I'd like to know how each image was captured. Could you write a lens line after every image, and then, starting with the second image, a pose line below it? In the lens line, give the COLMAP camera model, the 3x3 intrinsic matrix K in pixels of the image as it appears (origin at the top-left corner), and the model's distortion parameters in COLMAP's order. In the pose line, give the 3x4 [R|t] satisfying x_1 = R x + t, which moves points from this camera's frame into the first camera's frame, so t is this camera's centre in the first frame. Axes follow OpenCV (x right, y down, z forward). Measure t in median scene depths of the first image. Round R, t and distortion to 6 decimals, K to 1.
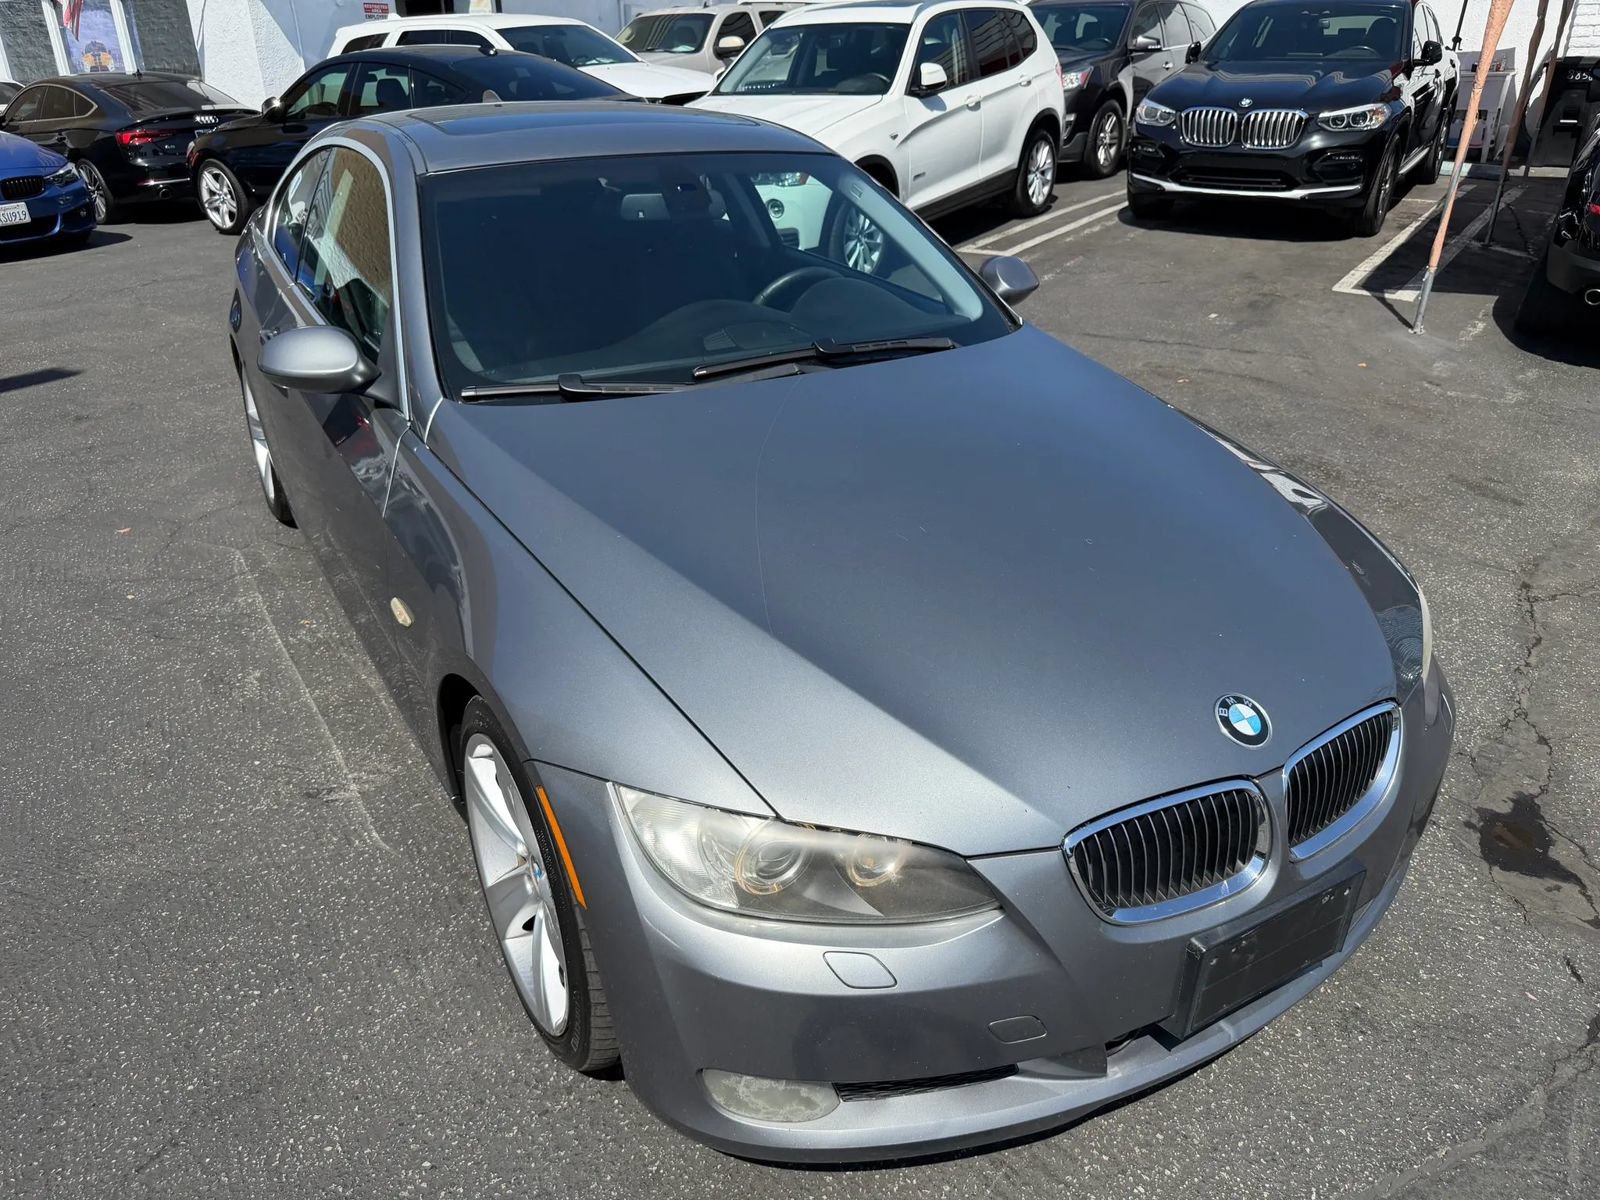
lens RADIAL K [[1141.7, 0, 795.6], [0, 1141.7, 604.5], [0, 0, 1]] dist [-0.000355, -0.008874]
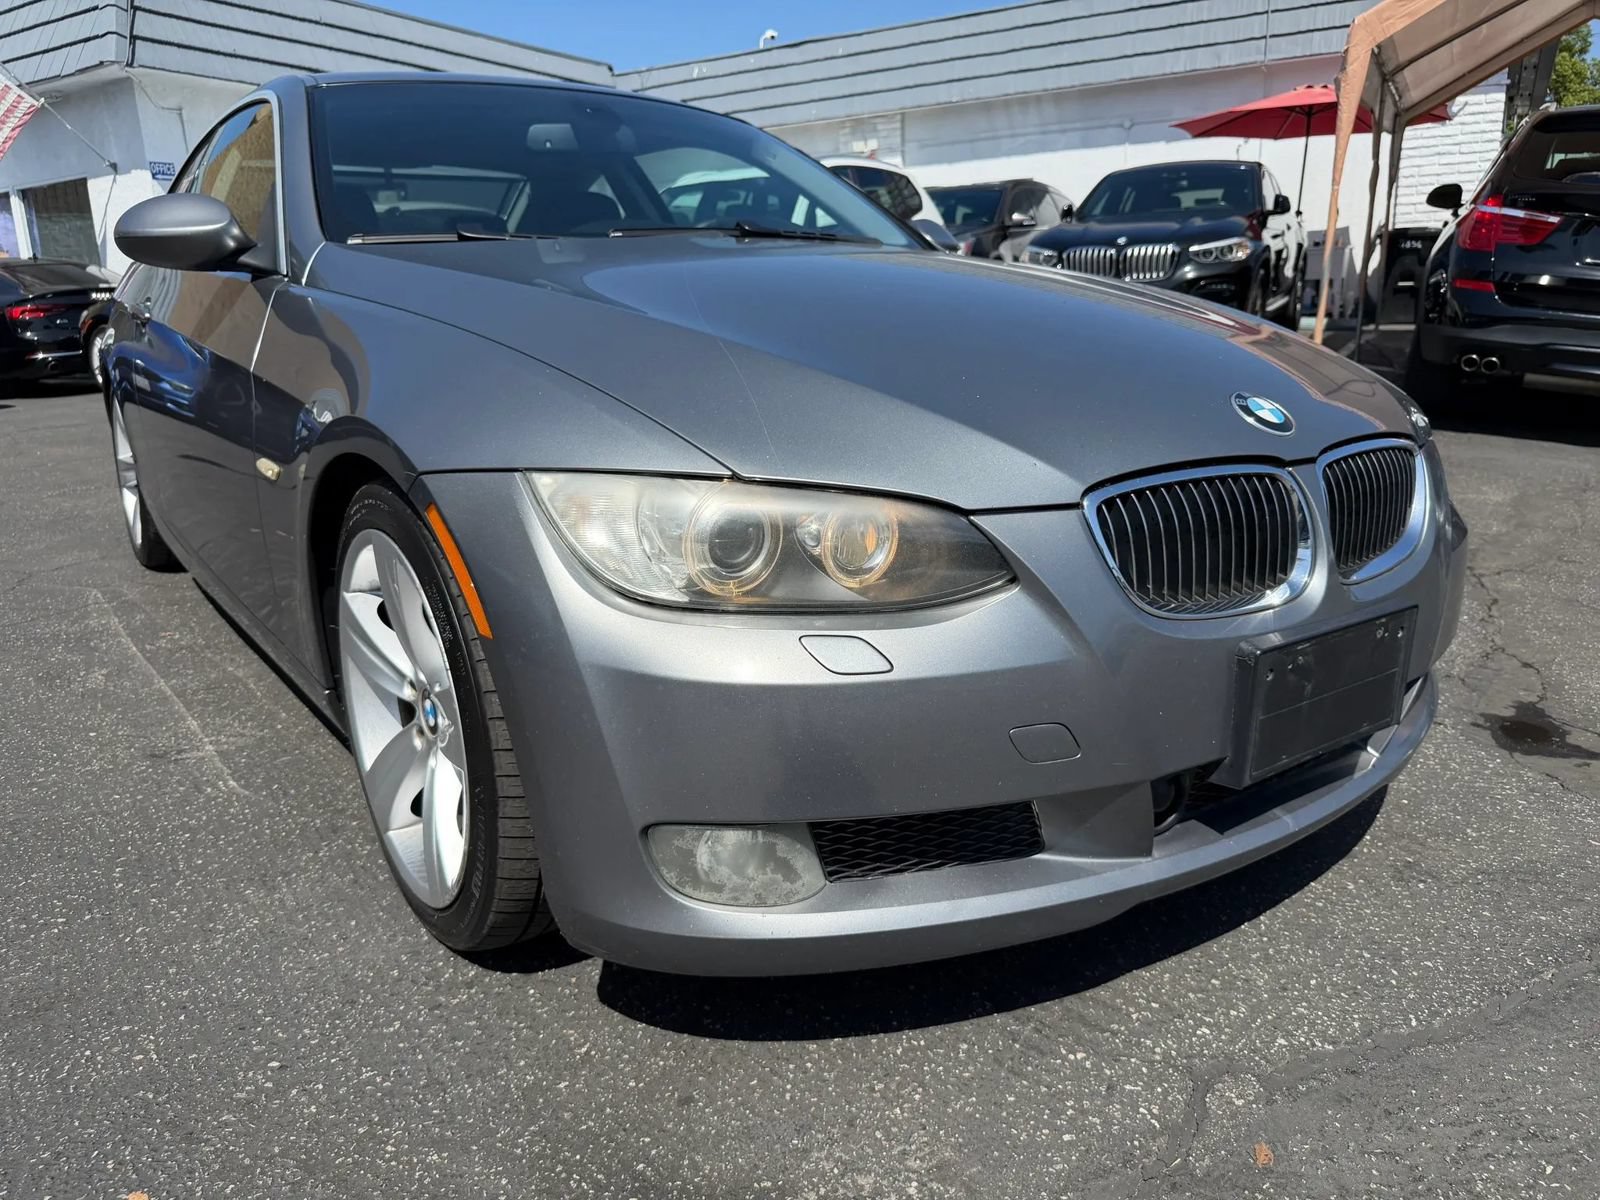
lens RADIAL K [[1141.7, 0, 800.9], [0, 1141.7, 612.0], [0, 0, 1]] dist [-0.000355, -0.008874]
pose [[0.995656, -0.038643, 0.084706, -0.023455], [0.053584, 0.981852, -0.181923, 0.255614], [-0.076138, 0.185671, 0.979658, 0.136481]]
